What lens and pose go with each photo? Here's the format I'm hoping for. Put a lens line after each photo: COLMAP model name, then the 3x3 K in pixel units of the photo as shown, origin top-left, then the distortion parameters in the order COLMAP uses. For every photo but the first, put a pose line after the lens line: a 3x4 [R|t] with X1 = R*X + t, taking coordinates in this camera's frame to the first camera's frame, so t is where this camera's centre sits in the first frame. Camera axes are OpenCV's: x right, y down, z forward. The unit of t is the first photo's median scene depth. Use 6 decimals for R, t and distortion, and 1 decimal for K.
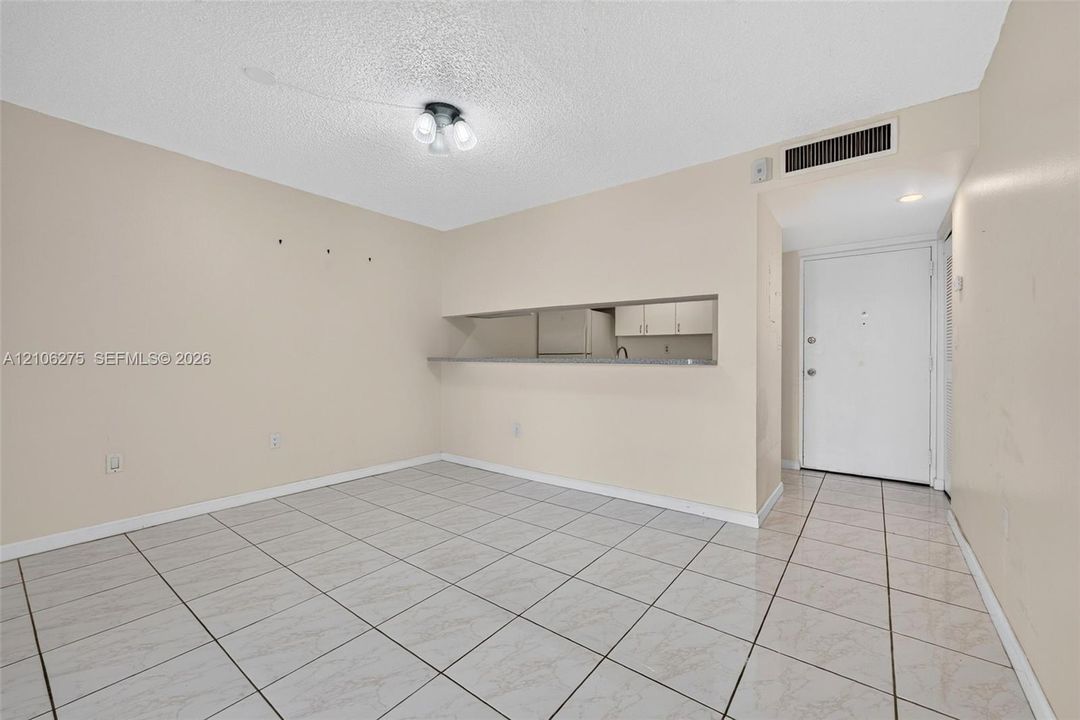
lens RADIAL K [[439.6, 0, 545.9], [0, 439.6, 364.8], [0, 0, 1]] dist [-0.024731, 0.013710]
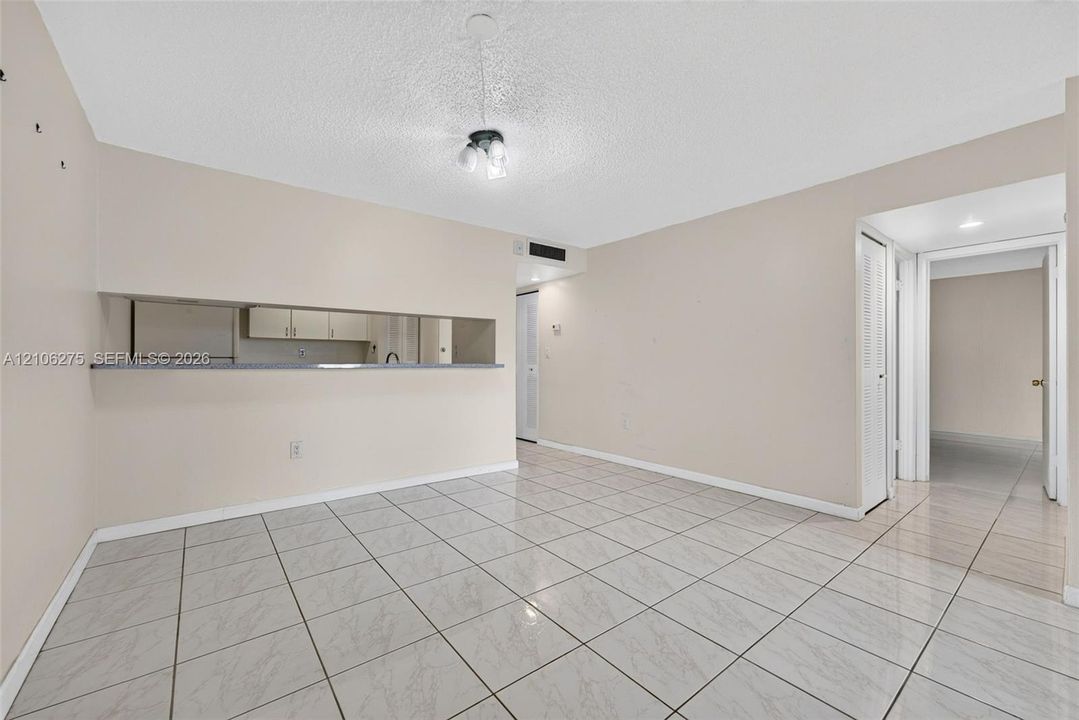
lens RADIAL K [[439.2, 0, 545.3], [0, 439.2, 364.8], [0, 0, 1]] dist [-0.024731, 0.013710]
pose [[0.249552, -0.008816, 0.968321, -0.540718], [0.016736, 0.999848, 0.004790, -0.006658], [-0.968217, 0.015010, 0.249662, 0.248514]]
